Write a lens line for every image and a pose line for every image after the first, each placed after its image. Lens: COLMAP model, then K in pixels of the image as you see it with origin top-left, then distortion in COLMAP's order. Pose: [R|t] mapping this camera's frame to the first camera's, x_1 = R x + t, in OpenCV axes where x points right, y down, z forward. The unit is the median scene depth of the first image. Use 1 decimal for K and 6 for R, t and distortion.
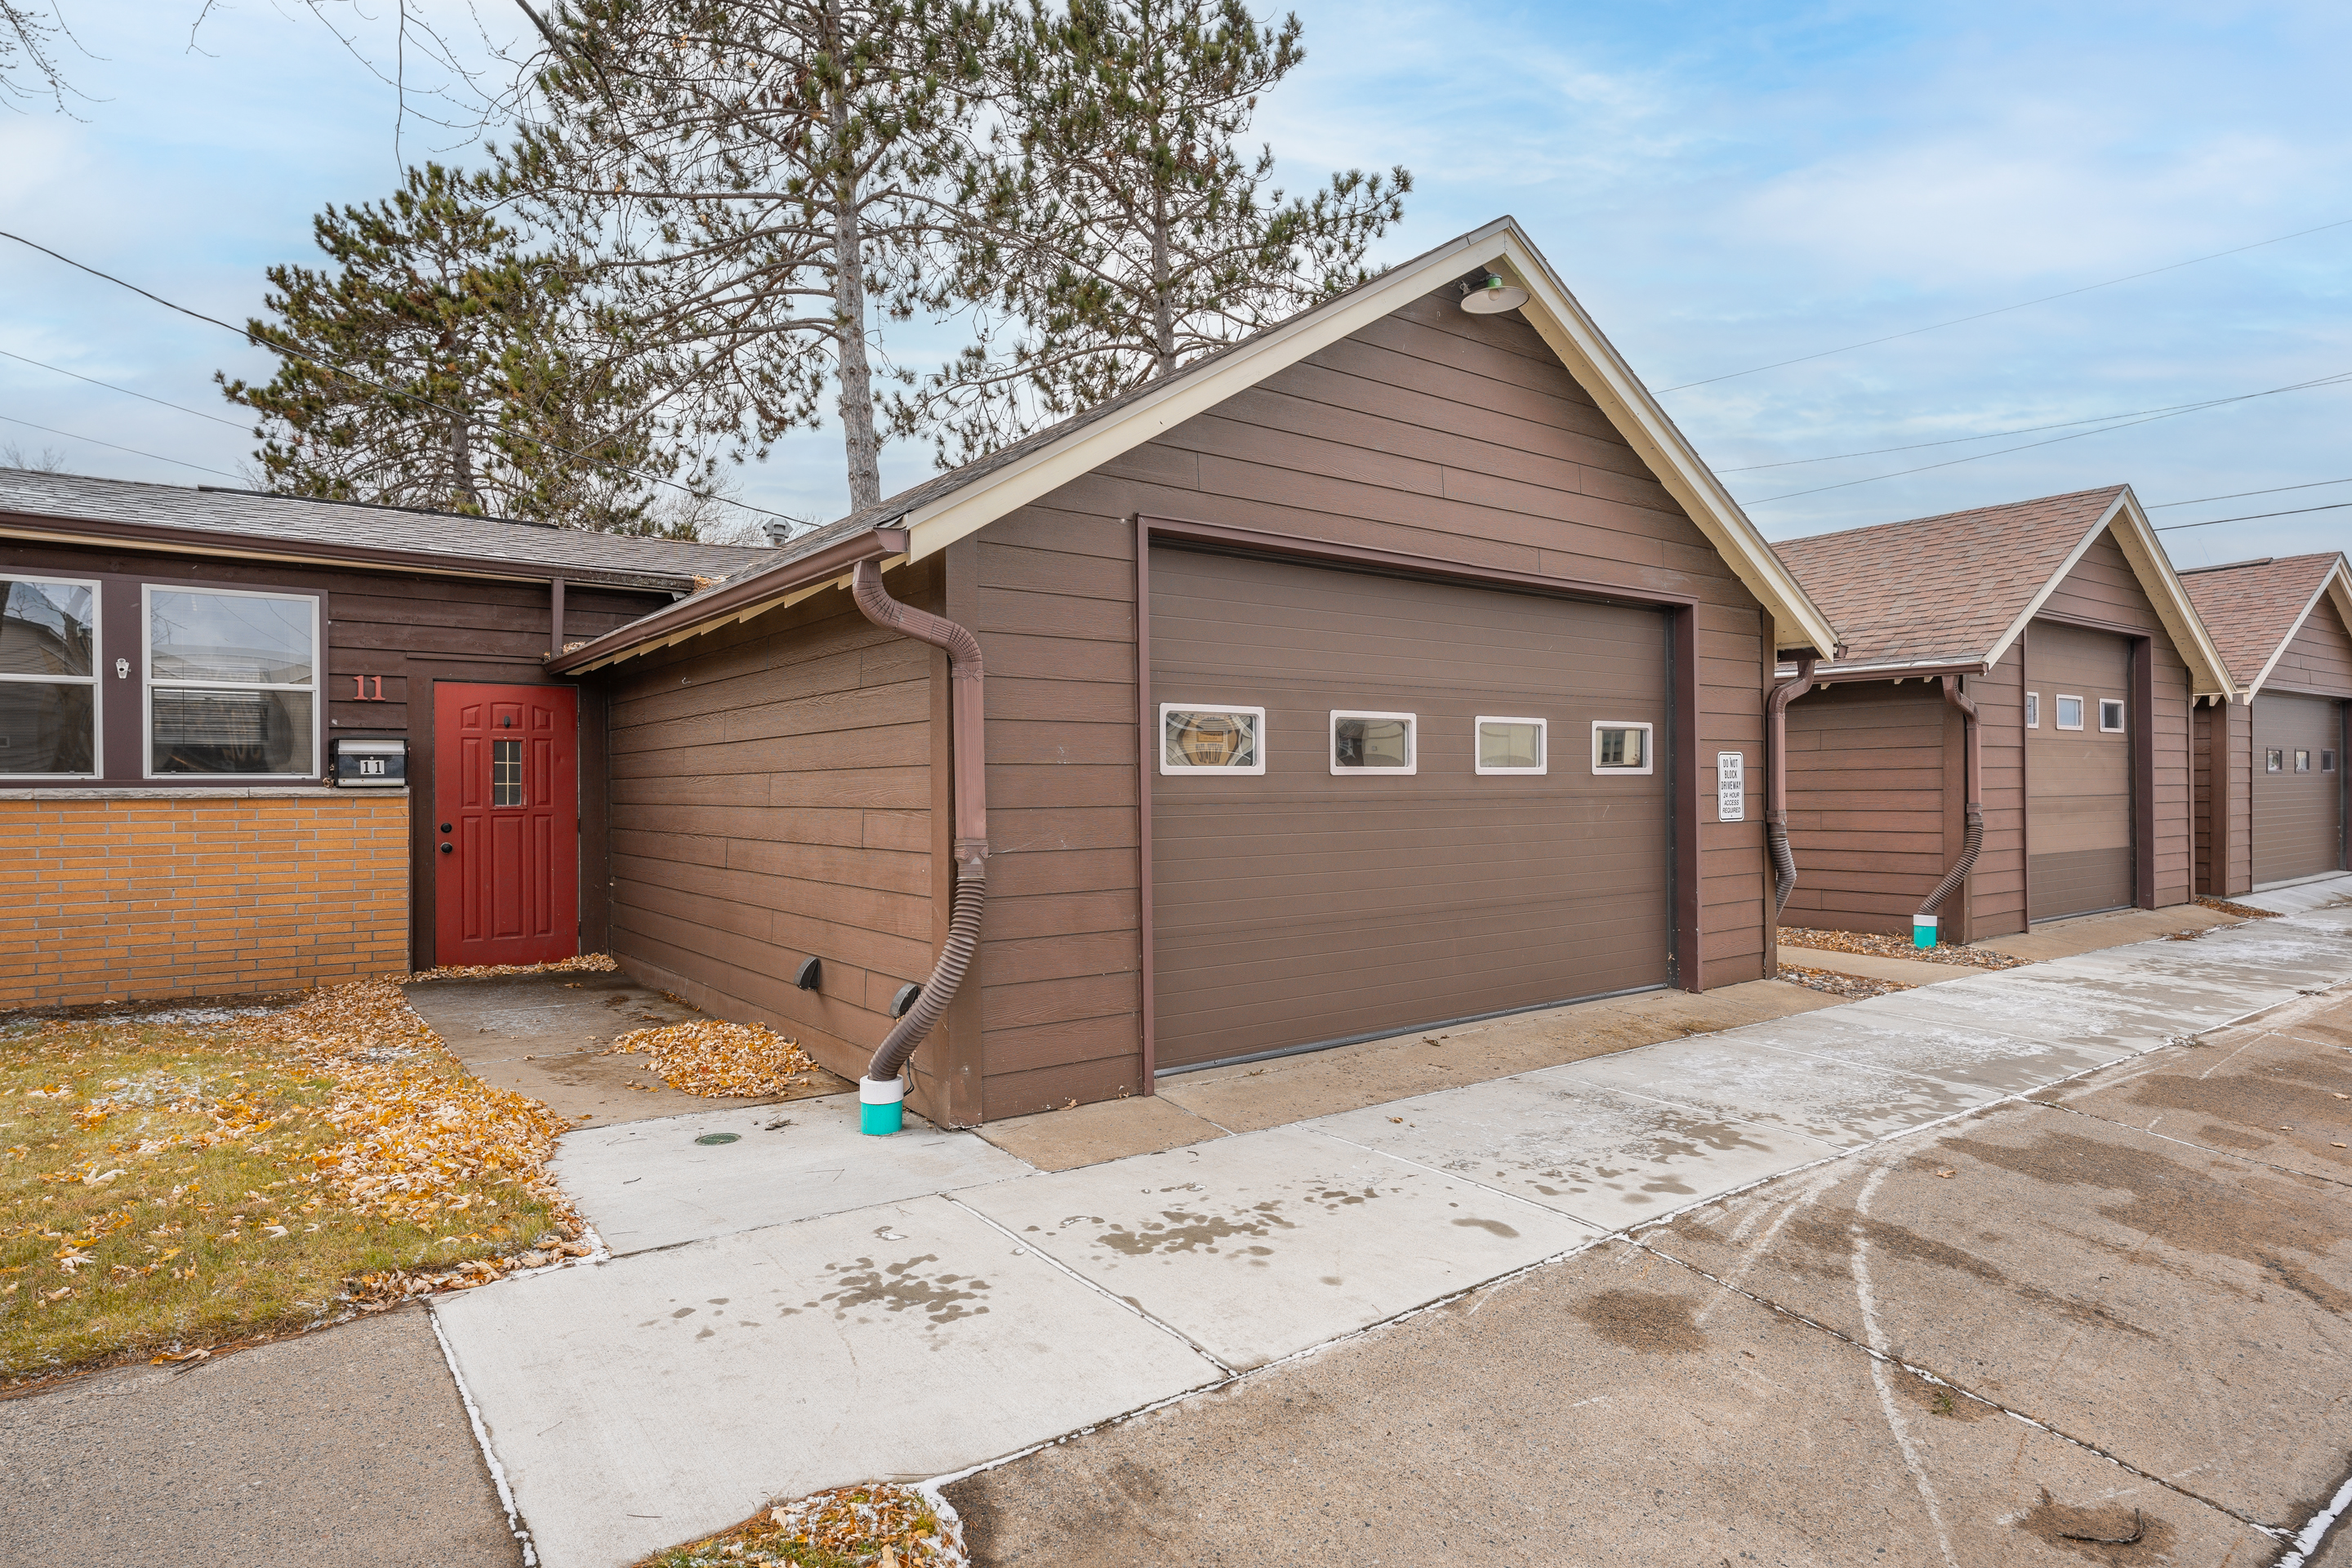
lens RADIAL K [[1285.7, 0, 1170.3], [0, 1285.7, 784.9], [0, 0, 1]] dist [0.022732, 0.000713]
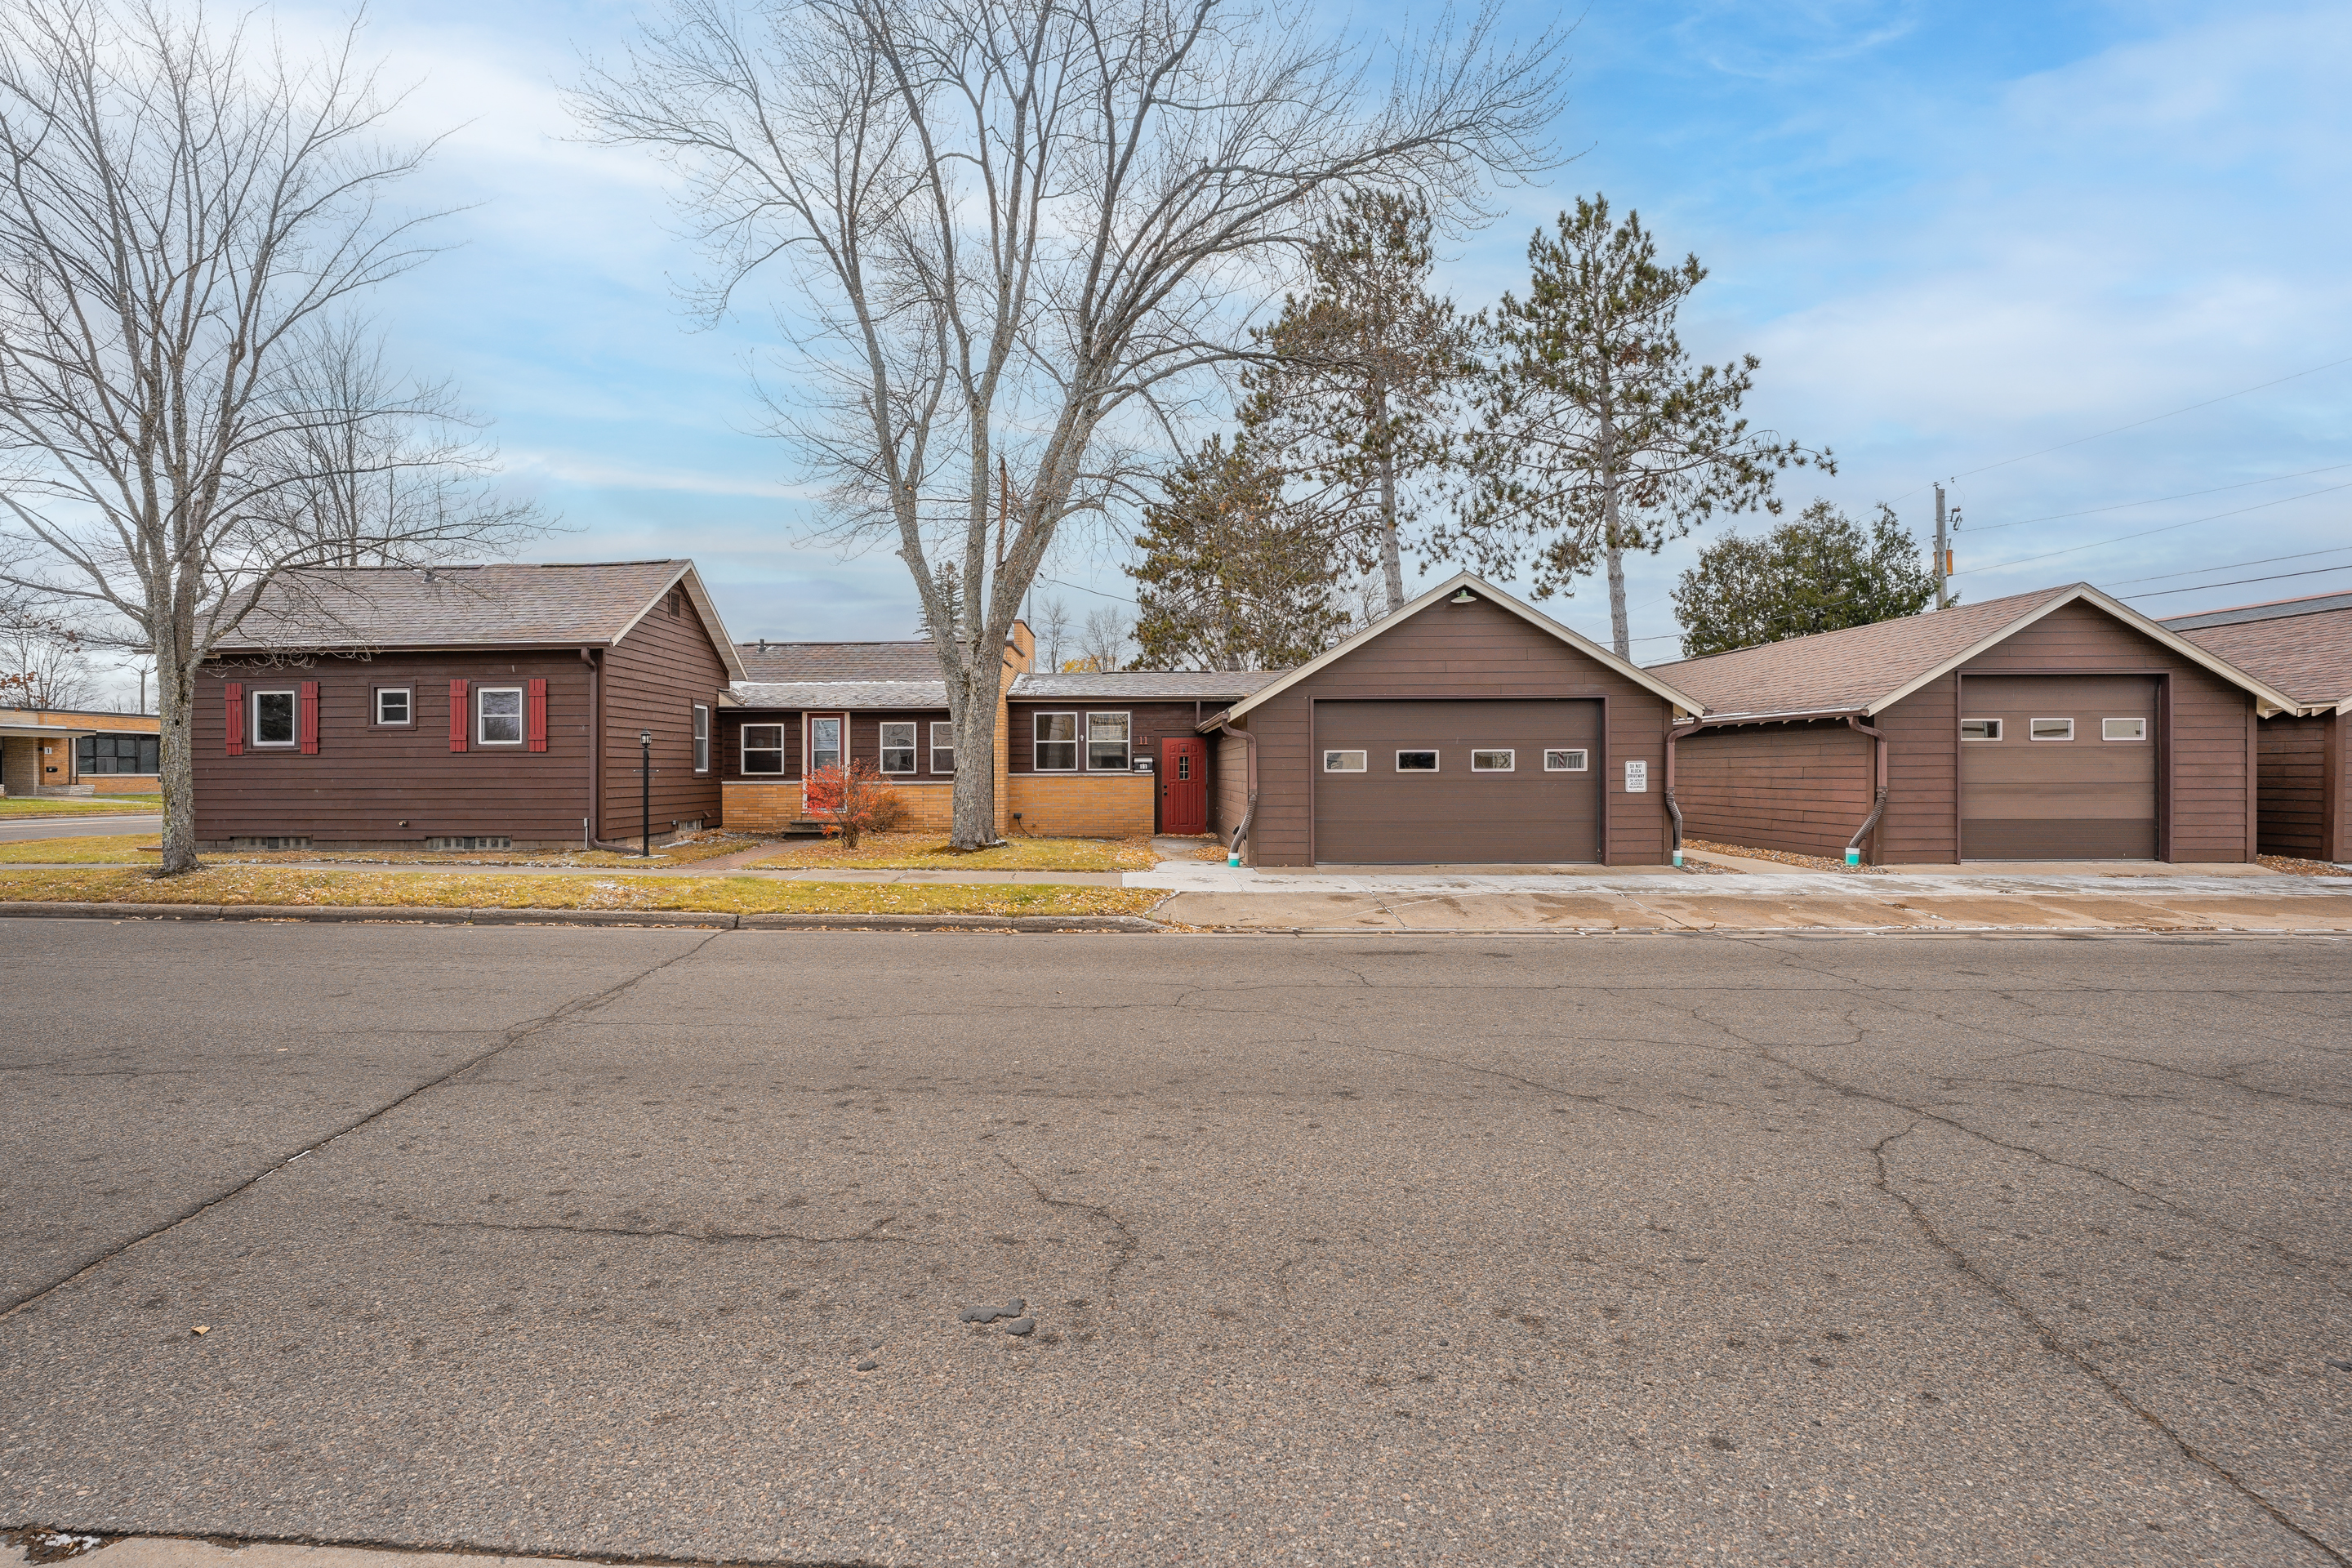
lens RADIAL K [[943.6, 0, 1088.2], [0, 943.6, 771.4], [0, 0, 1]] dist [0.000646, 0.000014]
pose [[0.779616, 0.003969, -0.626246, 0.576174], [0.000641, 0.999974, 0.007136, -0.015712], [0.626258, -0.005965, 0.779593, -0.696809]]
